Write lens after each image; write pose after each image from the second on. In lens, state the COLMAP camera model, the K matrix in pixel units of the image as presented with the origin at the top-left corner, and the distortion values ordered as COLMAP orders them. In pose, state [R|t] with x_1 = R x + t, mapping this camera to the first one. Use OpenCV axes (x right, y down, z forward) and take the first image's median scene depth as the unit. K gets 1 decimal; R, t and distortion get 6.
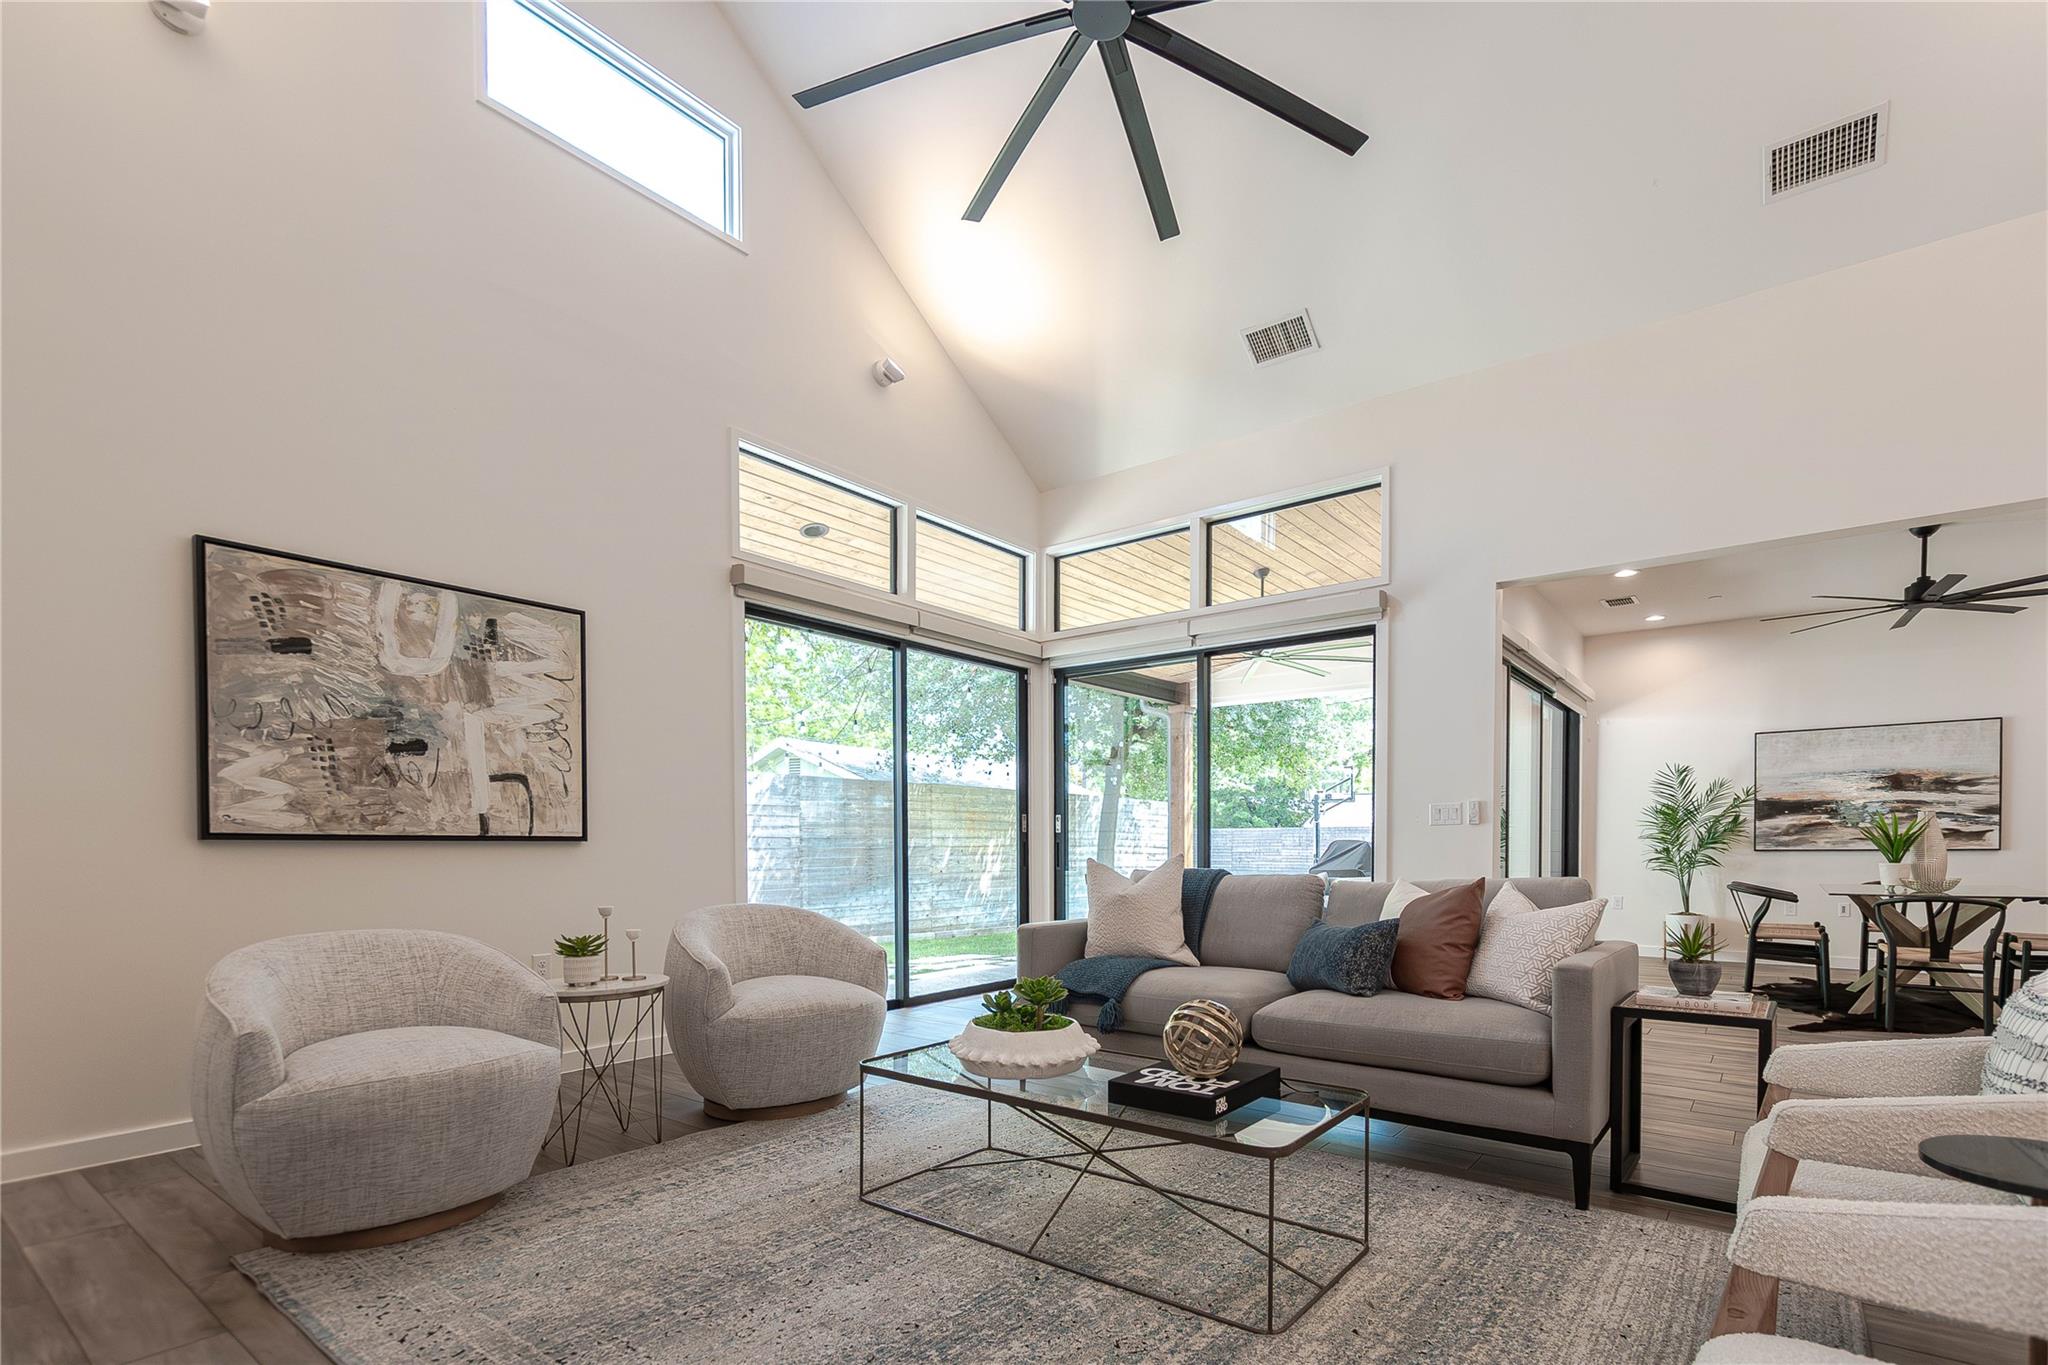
lens RADIAL K [[921.4, 0, 1057.0], [0, 921.4, 849.7], [0, 0, 1]] dist [-0.000693, -0.000871]
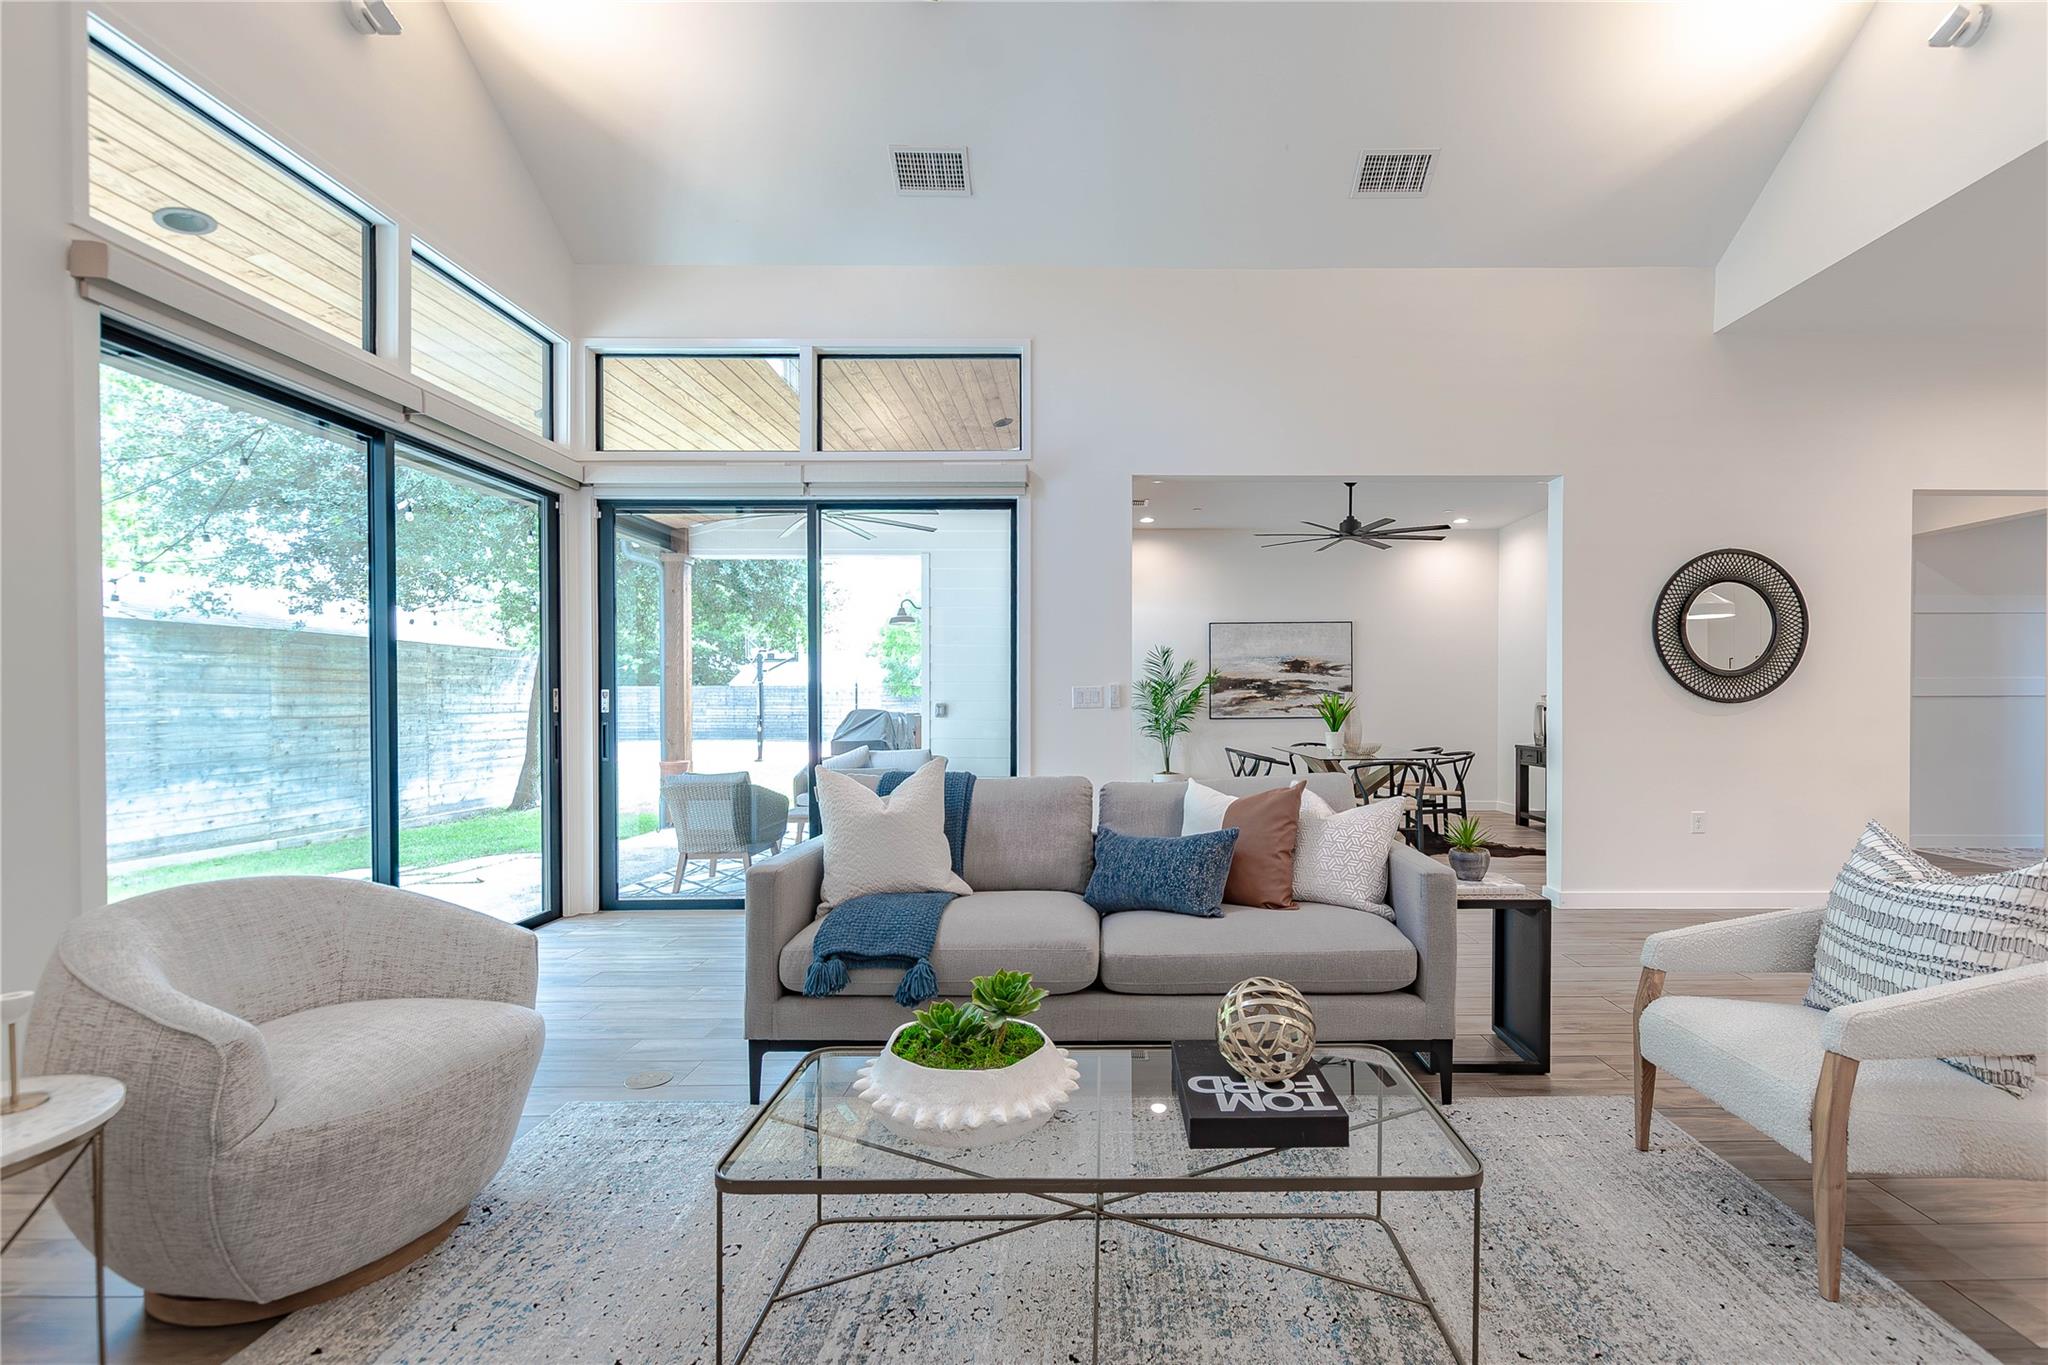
lens RADIAL K [[921.4, 0, 1084.2], [0, 921.4, 700.5], [0, 0, 1]] dist [-0.000693, -0.000871]
pose [[0.800235, -0.001440, 0.599685, -0.241711], [0.005748, 0.999970, -0.005269, -0.039375], [-0.599659, 0.007664, 0.800219, 0.258577]]
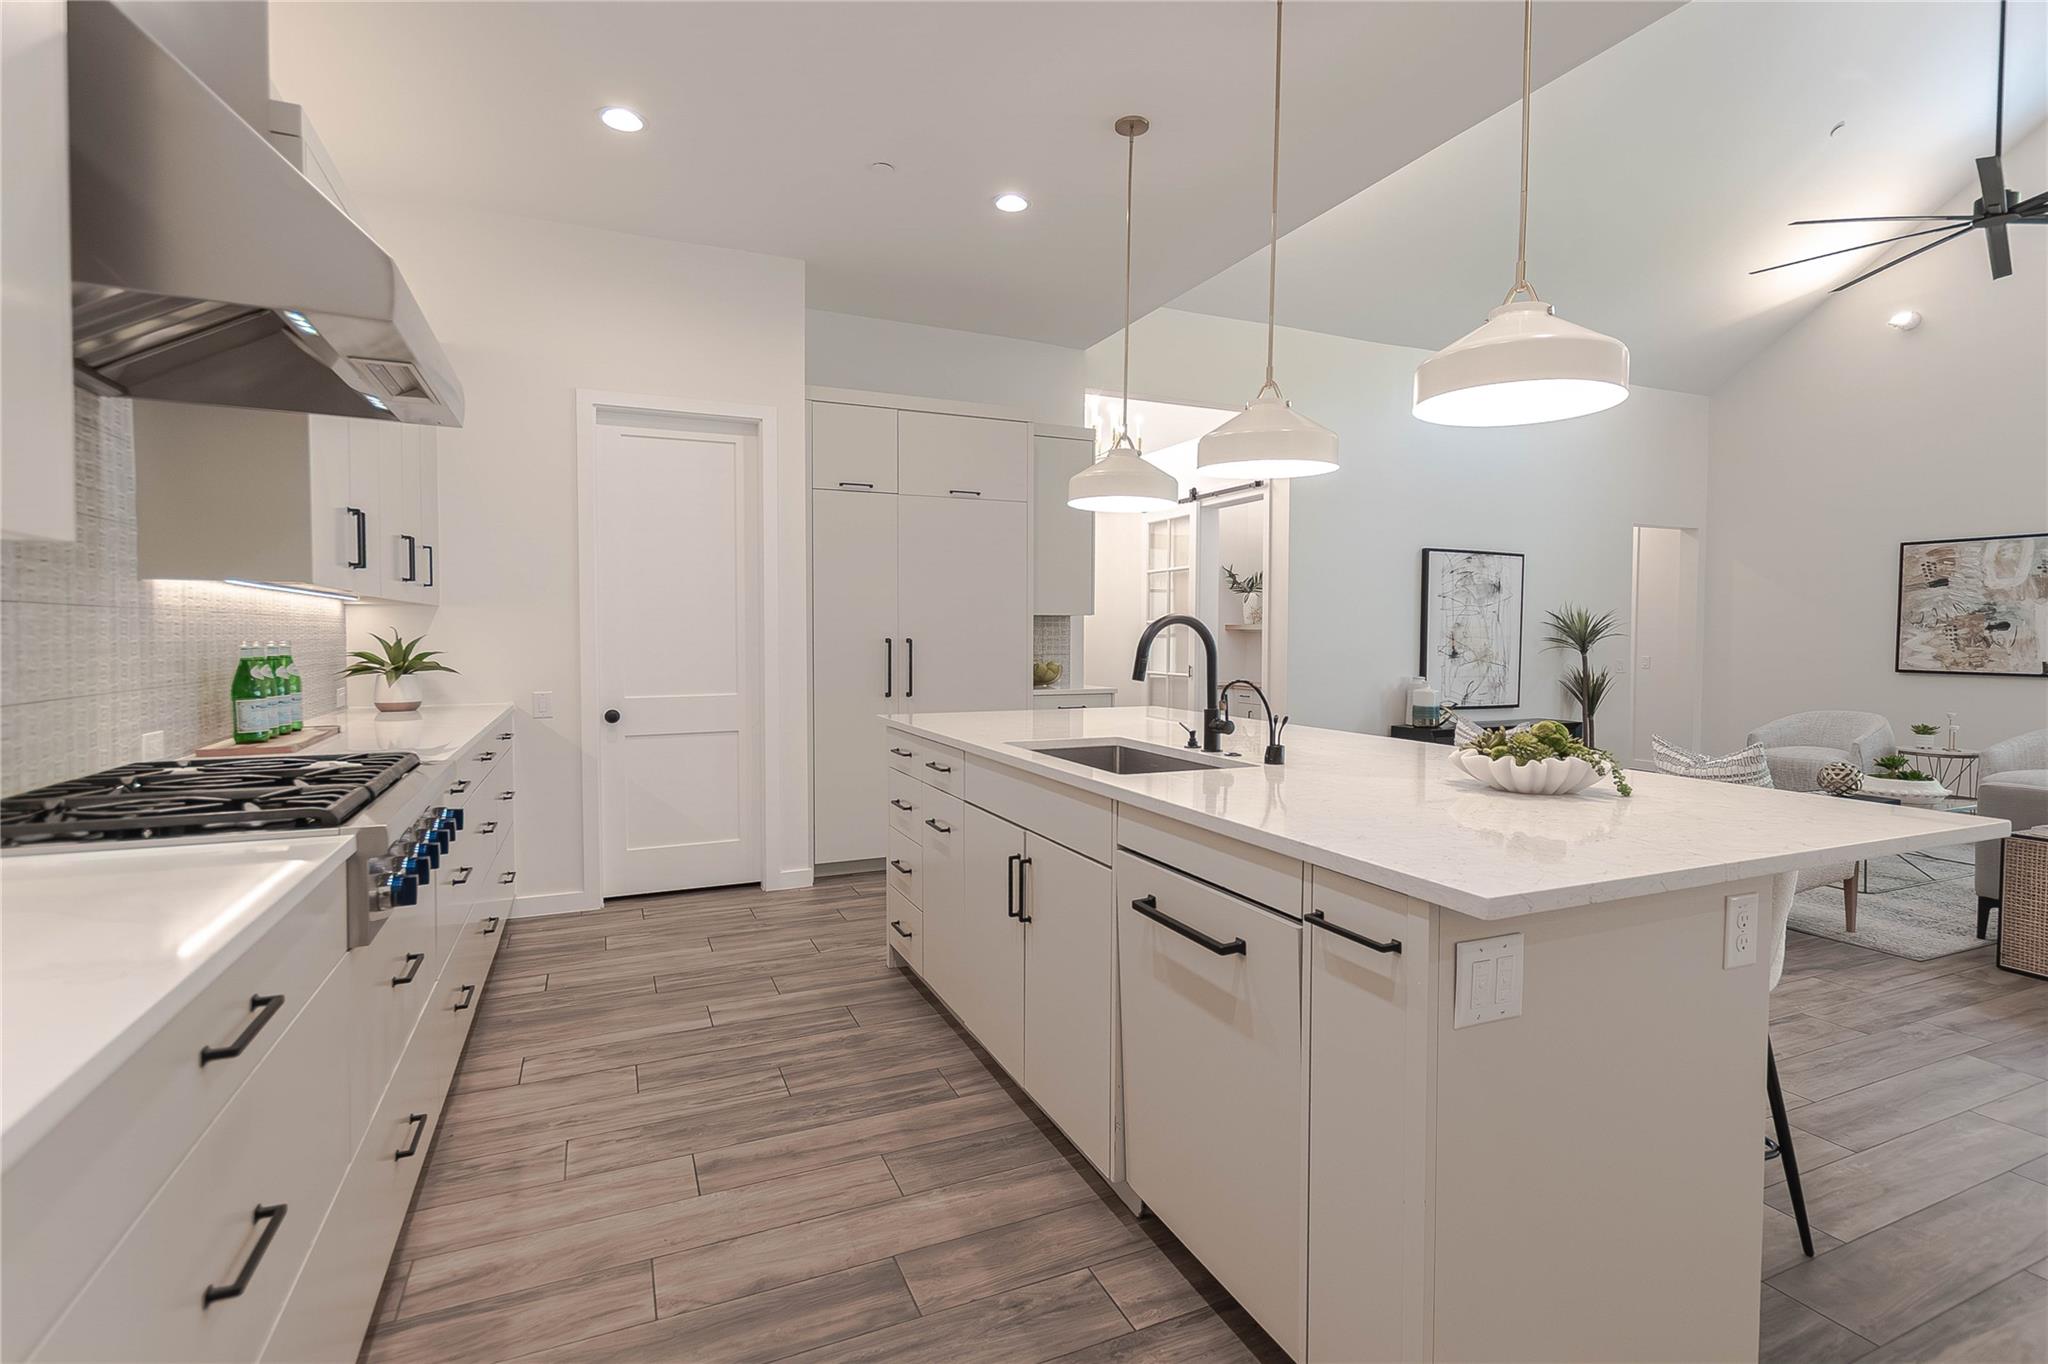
lens RADIAL K [[921.4, 0, 1050.1], [0, 921.4, 674.3], [0, 0, 1]] dist [-0.000693, -0.000871]
pose [[-0.505357, 0.034698, -0.862212, 1.863899], [-0.011214, 0.998843, 0.046769, -0.077638], [0.862837, 0.033304, -0.504383, 0.269391]]
